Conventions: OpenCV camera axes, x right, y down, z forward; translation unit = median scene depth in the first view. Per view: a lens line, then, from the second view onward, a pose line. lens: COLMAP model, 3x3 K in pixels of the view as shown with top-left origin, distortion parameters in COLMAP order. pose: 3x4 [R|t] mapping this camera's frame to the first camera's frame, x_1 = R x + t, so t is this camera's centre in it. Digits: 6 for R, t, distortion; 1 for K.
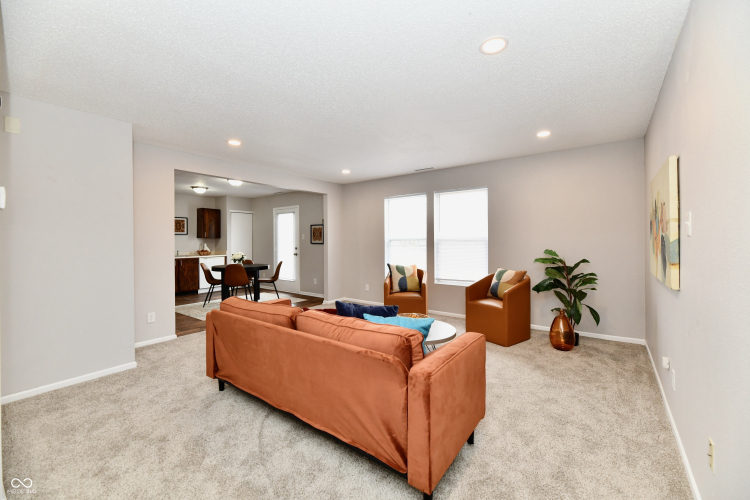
lens RADIAL K [[311.3, 0, 379.4], [0, 311.3, 240.8], [0, 0, 1]] dist [0.000043, -0.000198]
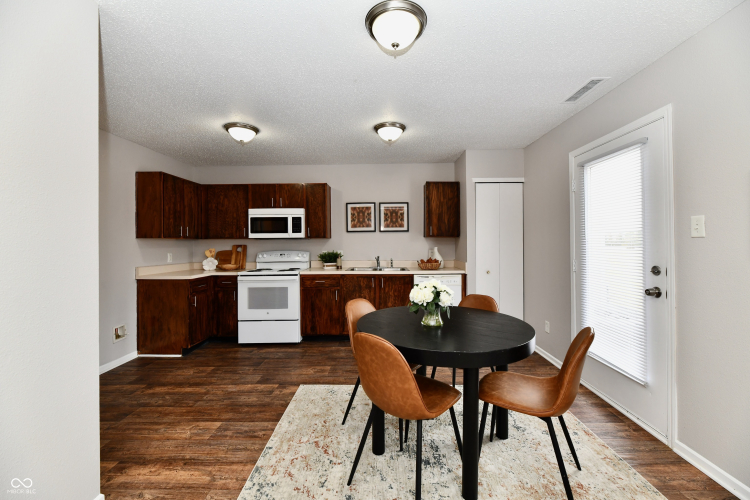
lens RADIAL K [[311.3, 0, 379.4], [0, 311.3, 240.8], [0, 0, 1]] dist [0.000043, -0.000198]
pose [[0.598534, 0.000929, -0.801097, -0.185097], [-0.002354, 0.999997, -0.000599, -0.001968], [0.801094, 0.002244, 0.598535, 0.613447]]
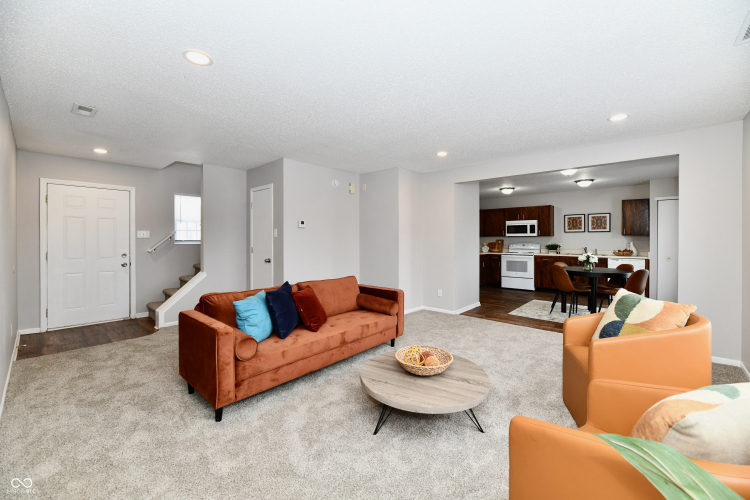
lens RADIAL K [[311.3, 0, 379.4], [0, 311.3, 240.8], [0, 0, 1]] dist [0.000043, -0.000198]
pose [[-0.069060, 0.015424, -0.997493, 0.327887], [-0.004100, 0.999868, 0.015744, -0.005228], [0.997604, 0.005177, -0.068988, 0.400561]]
